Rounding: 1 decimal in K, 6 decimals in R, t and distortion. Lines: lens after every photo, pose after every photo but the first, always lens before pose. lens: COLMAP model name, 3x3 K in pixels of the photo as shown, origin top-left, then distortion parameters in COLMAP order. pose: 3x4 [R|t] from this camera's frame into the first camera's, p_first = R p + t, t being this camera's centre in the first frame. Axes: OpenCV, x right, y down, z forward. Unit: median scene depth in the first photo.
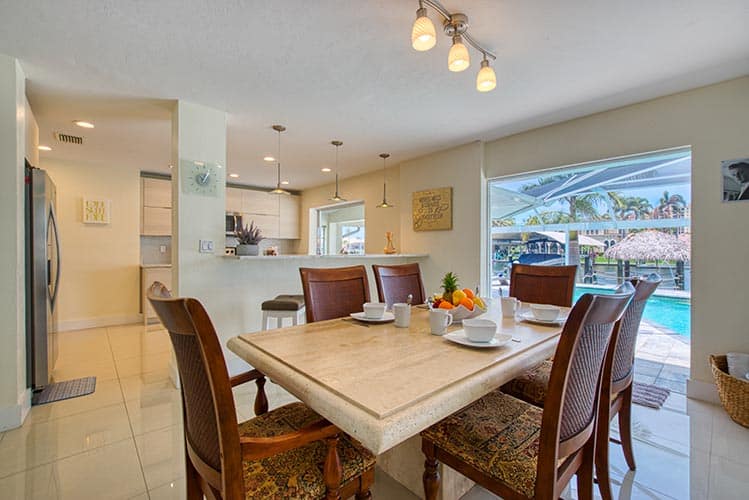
lens RADIAL K [[330.1, 0, 372.4], [0, 330.1, 250.4], [0, 0, 1]] dist [-0.019412, 0.003224]
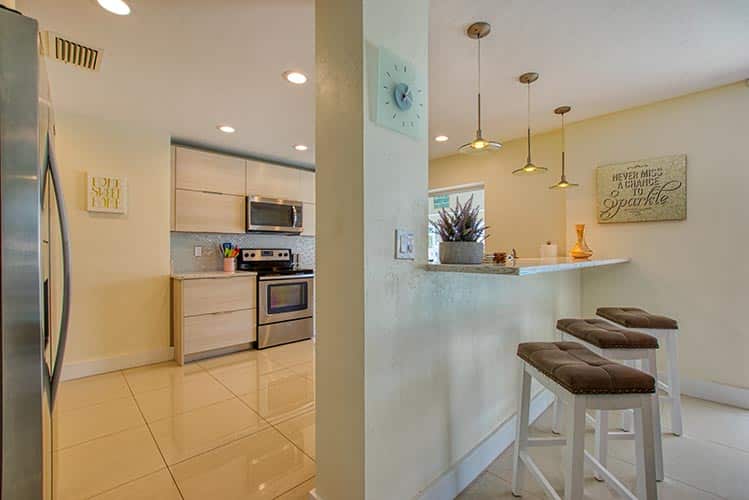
lens RADIAL K [[330.1, 0, 371.8], [0, 330.1, 250.3], [0, 0, 1]] dist [-0.019412, 0.003224]
pose [[0.999397, -0.001595, 0.034686, -0.321794], [0.001787, 0.999983, -0.005519, -0.001888], [-0.034677, 0.005577, 0.999383, 0.311488]]
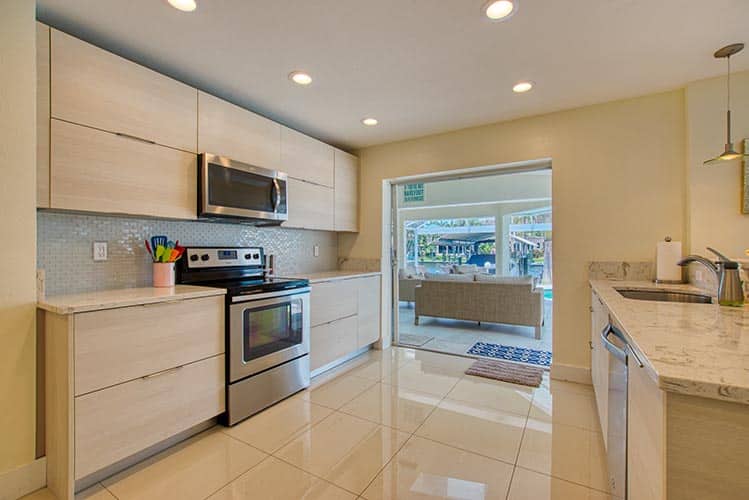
lens RADIAL K [[330.1, 0, 373.7], [0, 330.1, 249.7], [0, 0, 1]] dist [-0.019412, 0.003224]
pose [[0.955208, -0.000868, 0.295933, -0.503913], [0.002407, 0.999985, -0.004837, -0.003778], [-0.295924, 0.005333, 0.955196, 0.620405]]
